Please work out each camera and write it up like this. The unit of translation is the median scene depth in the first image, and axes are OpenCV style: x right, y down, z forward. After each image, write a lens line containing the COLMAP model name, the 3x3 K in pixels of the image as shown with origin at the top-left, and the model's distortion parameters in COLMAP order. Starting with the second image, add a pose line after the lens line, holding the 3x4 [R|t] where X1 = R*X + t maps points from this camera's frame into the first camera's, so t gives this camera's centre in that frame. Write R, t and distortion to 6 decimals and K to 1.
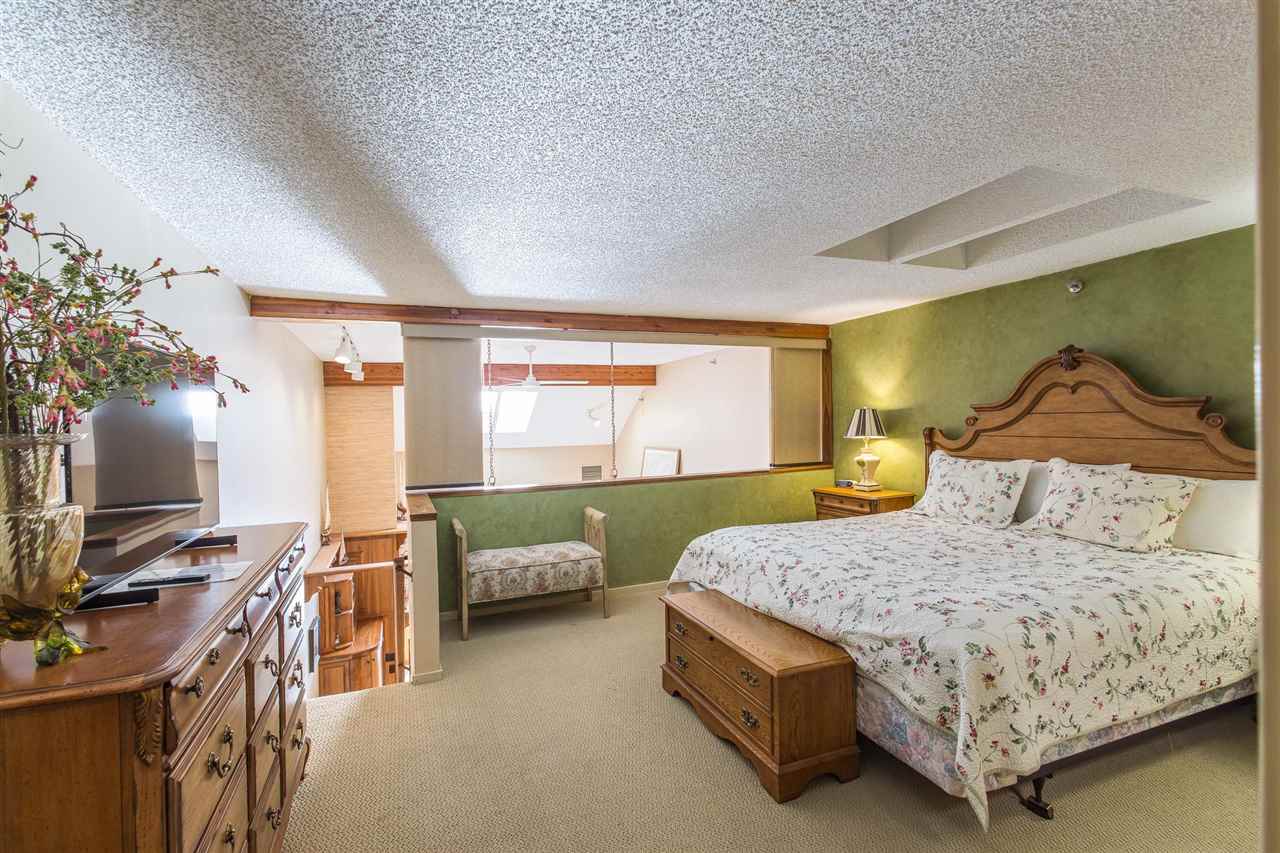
lens RADIAL K [[590.6, 0, 640.0], [0, 590.6, 426.5], [0, 0, 1]] dist [0.014271, -0.000240]
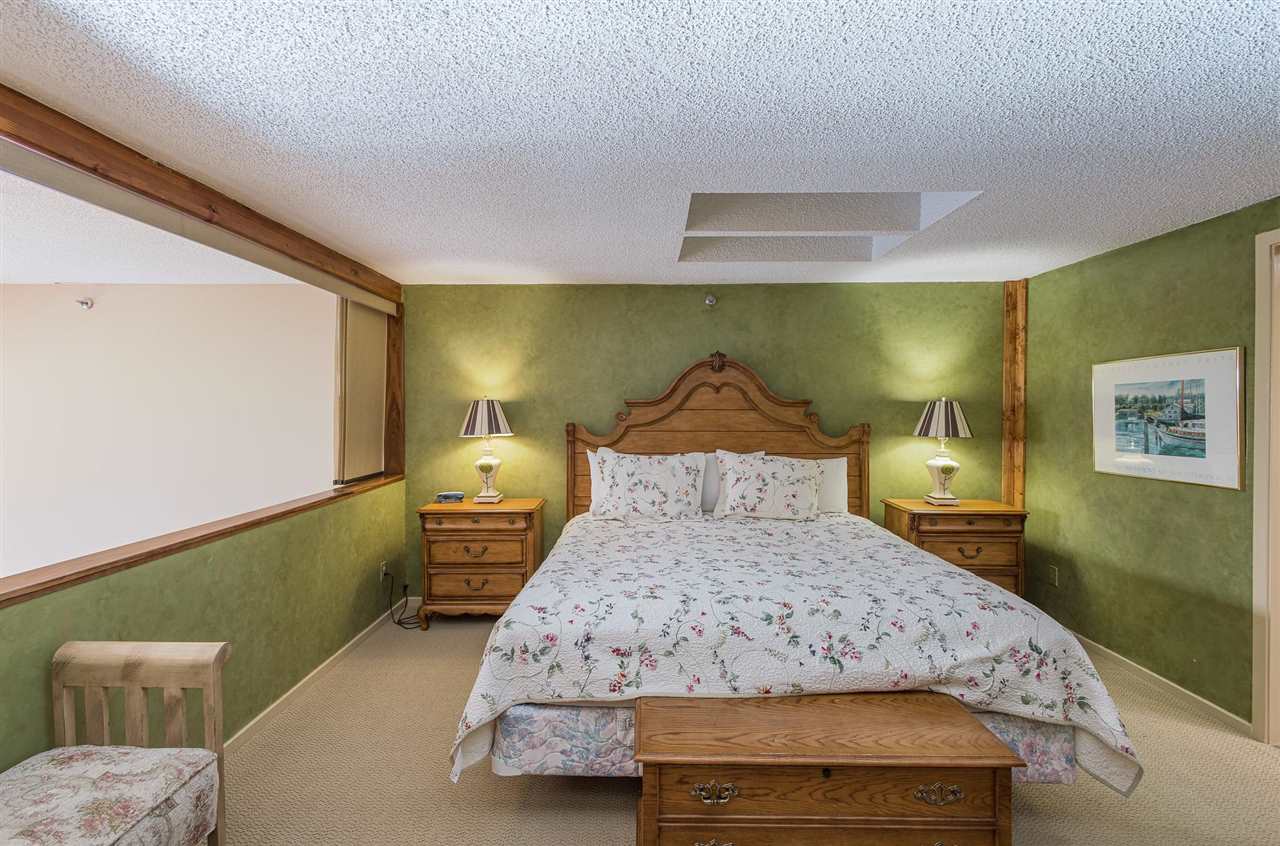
lens RADIAL K [[588.8, 0, 640.9], [0, 588.8, 412.9], [0, 0, 1]] dist [0.010470, 0.000030]
pose [[0.385410, 0.015090, 0.922622, -0.375794], [0.001127, 0.999858, -0.016824, 0.002013], [-0.922745, 0.007524, 0.385338, 0.689205]]
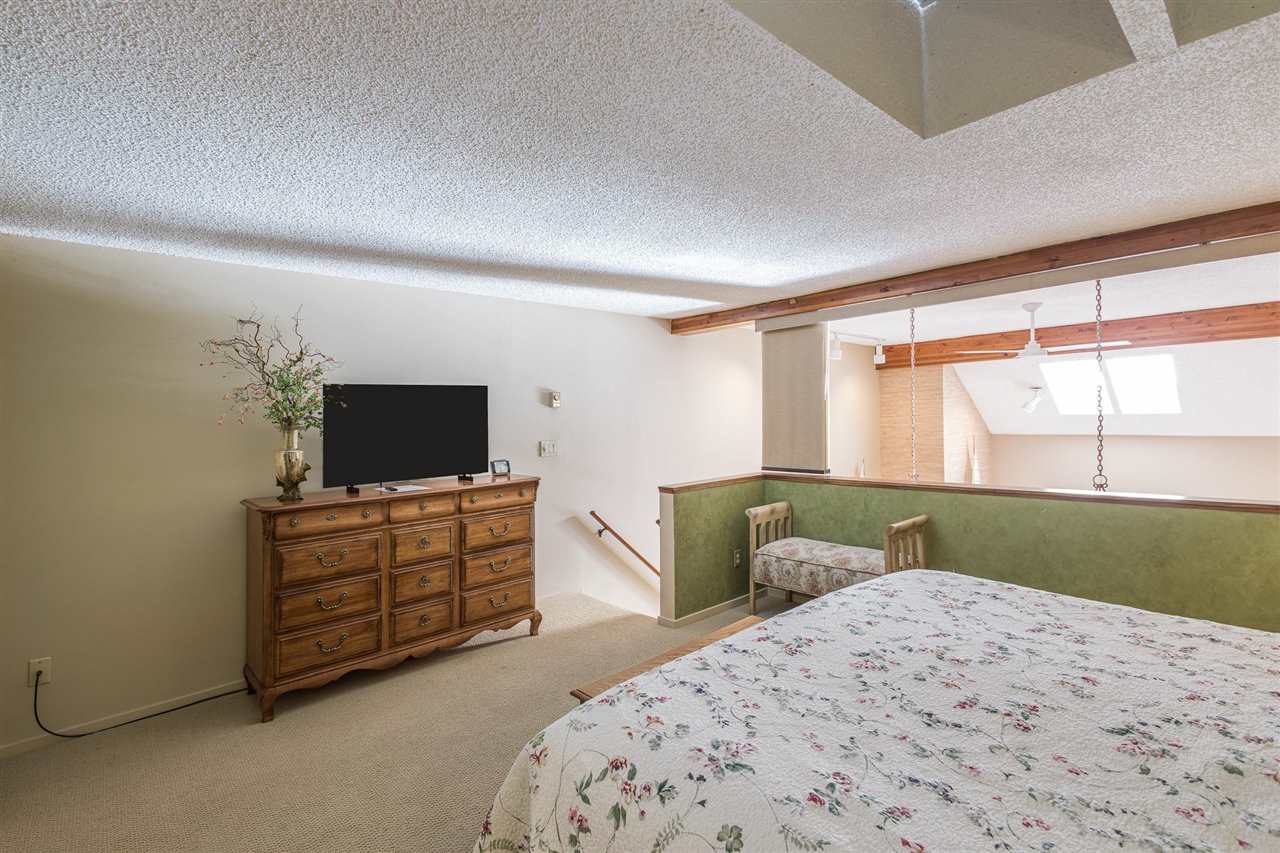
lens RADIAL K [[592.7, 0, 616.7], [0, 592.7, 406.1], [0, 0, 1]] dist [-0.000133, 0.000013]
pose [[0.317062, -0.004079, -0.948396, 0.687491], [0.012935, 0.999916, 0.000024, -0.019892], [0.948317, -0.012275, 0.317088, 0.461149]]
